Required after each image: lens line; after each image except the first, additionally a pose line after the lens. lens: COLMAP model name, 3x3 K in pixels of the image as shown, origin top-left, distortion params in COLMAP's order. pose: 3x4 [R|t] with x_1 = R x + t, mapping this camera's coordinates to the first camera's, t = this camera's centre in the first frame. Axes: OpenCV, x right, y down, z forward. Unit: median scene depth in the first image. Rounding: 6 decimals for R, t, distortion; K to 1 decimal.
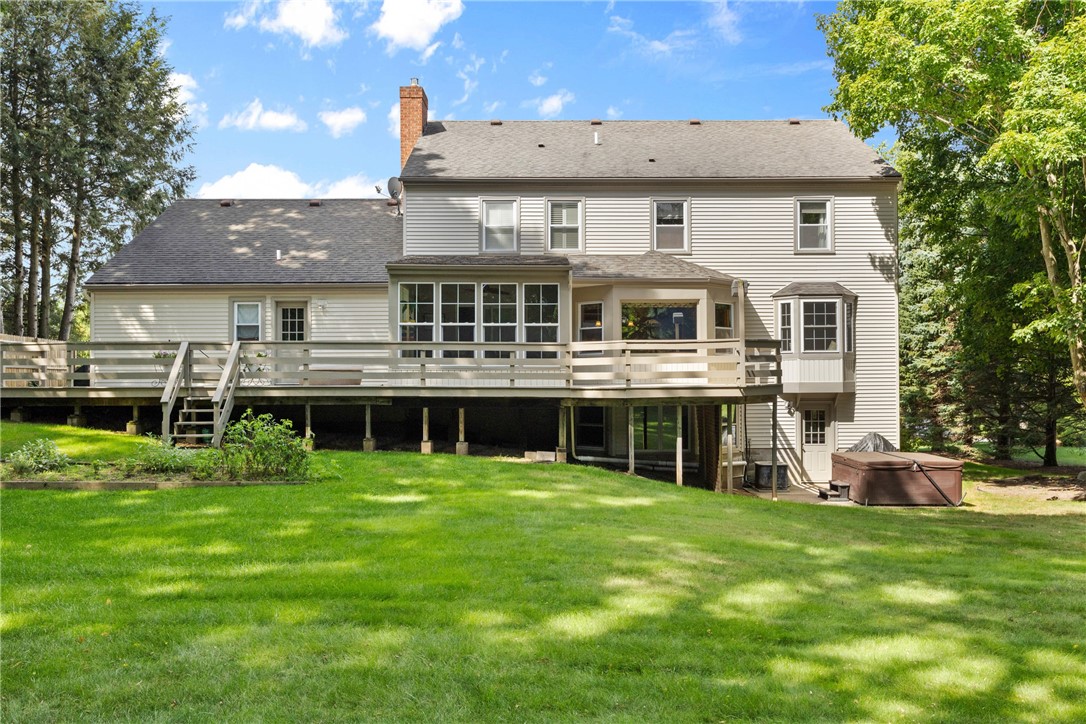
lens RADIAL K [[935.8, 0, 543.0], [0, 935.8, 362.0], [0, 0, 1]] dist [0.001924, 0.002428]
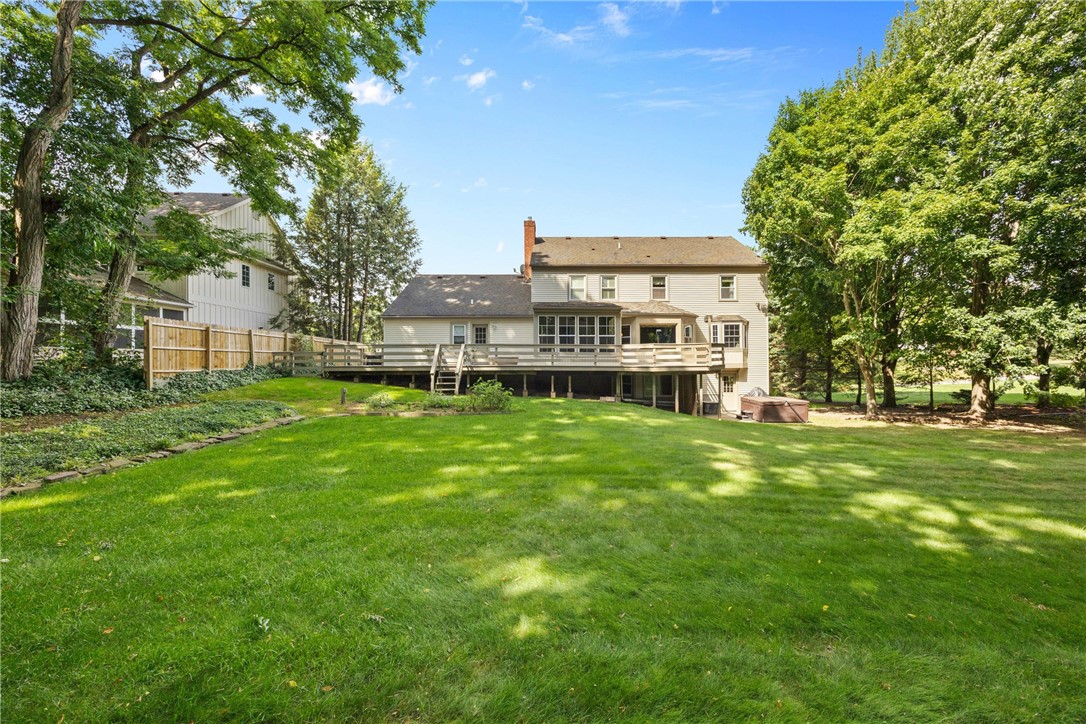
lens RADIAL K [[441.7, 0, 543.0], [0, 441.7, 362.0], [0, 0, 1]] dist [-0.000761, 0.000016]
pose [[1.000000, -0.000386, -0.000657, -0.133810], [0.000404, 0.999627, 0.027309, -0.008281], [0.000646, -0.027309, 0.999627, 0.012430]]
